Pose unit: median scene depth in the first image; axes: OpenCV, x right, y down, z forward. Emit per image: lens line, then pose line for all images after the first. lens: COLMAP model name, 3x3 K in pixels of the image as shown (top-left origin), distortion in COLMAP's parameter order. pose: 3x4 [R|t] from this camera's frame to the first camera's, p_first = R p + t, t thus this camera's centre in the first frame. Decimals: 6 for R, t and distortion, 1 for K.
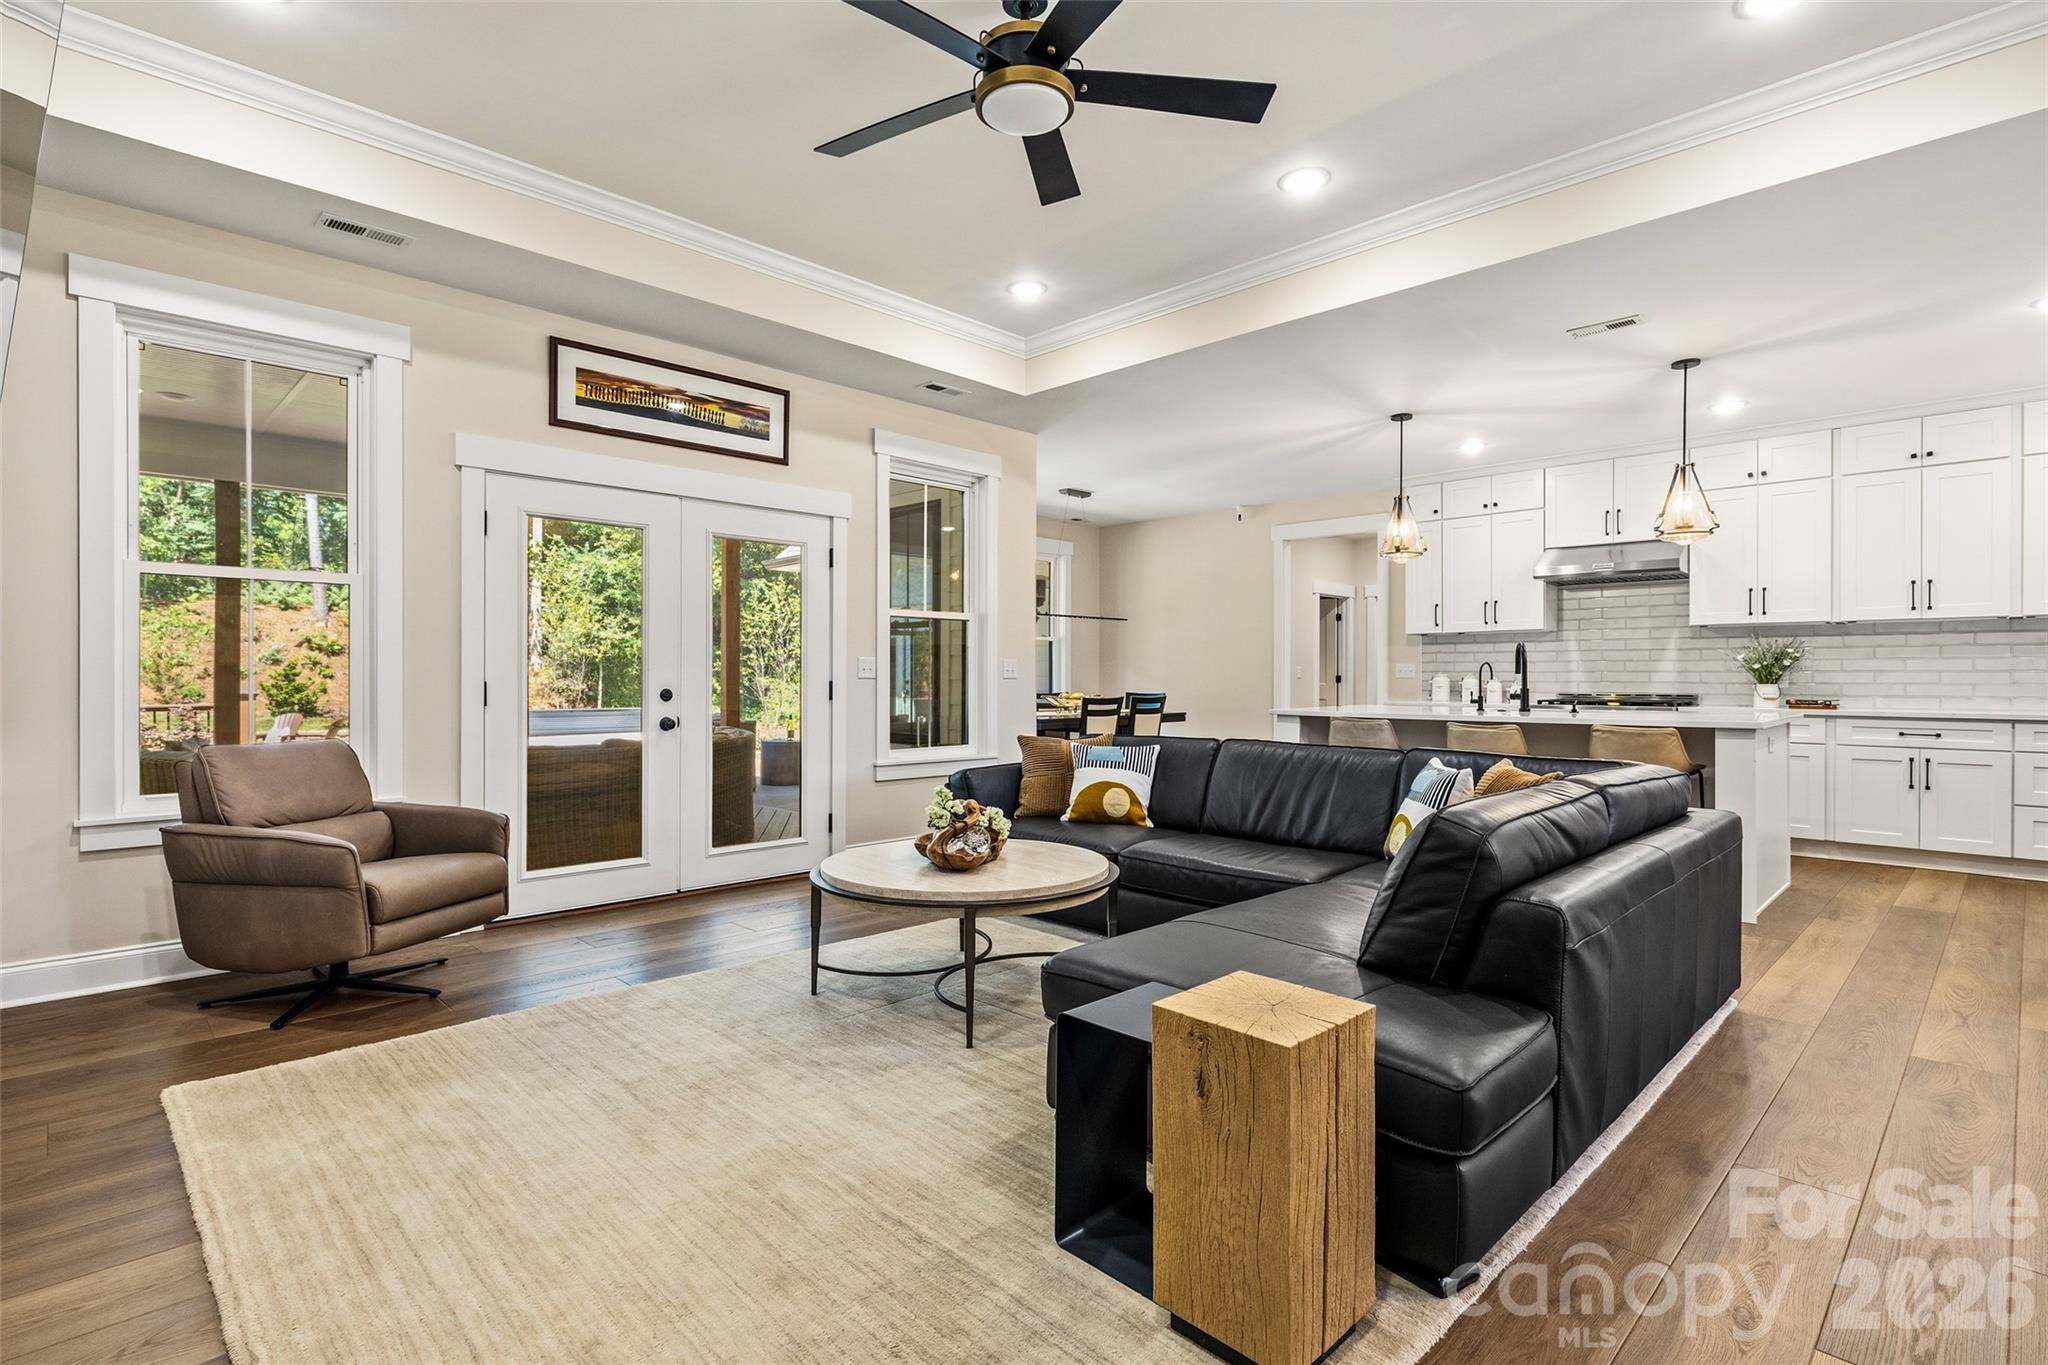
lens RADIAL K [[994.6, 0, 999.2], [0, 994.6, 679.3], [0, 0, 1]] dist [0.012481, 0.000121]
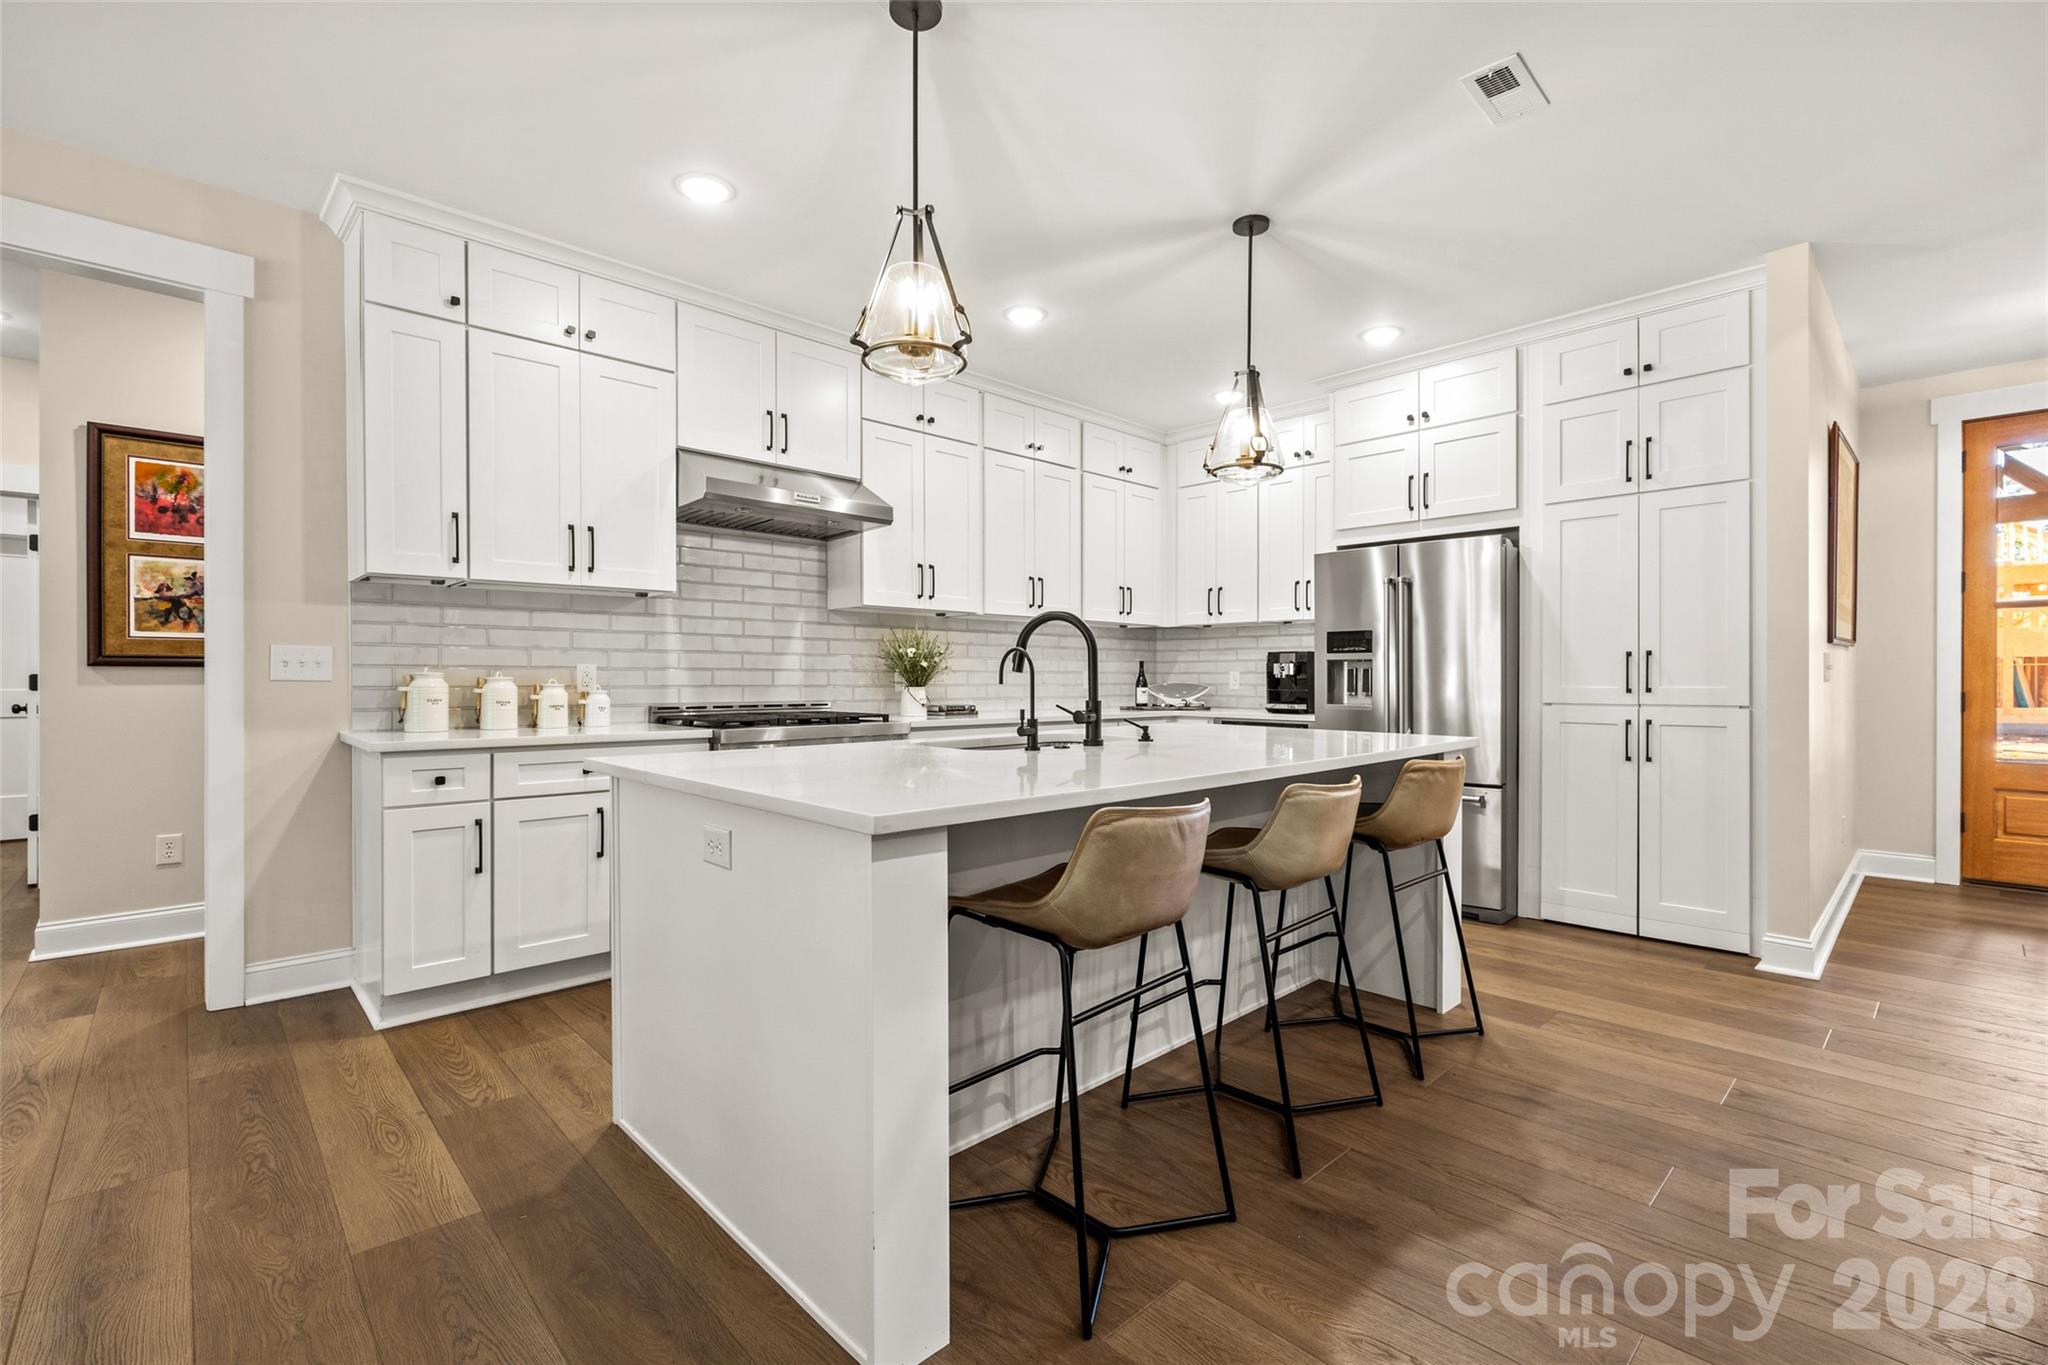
lens RADIAL K [[903.3, 0, 1017.7], [0, 903.3, 682.4], [0, 0, 1]] dist [-0.000663, -0.000205]
pose [[0.013079, -0.005407, 0.999900, 0.047538], [0.001709, 0.999984, 0.005385, -0.002393], [-0.999913, 0.001639, 0.013088, 0.820862]]
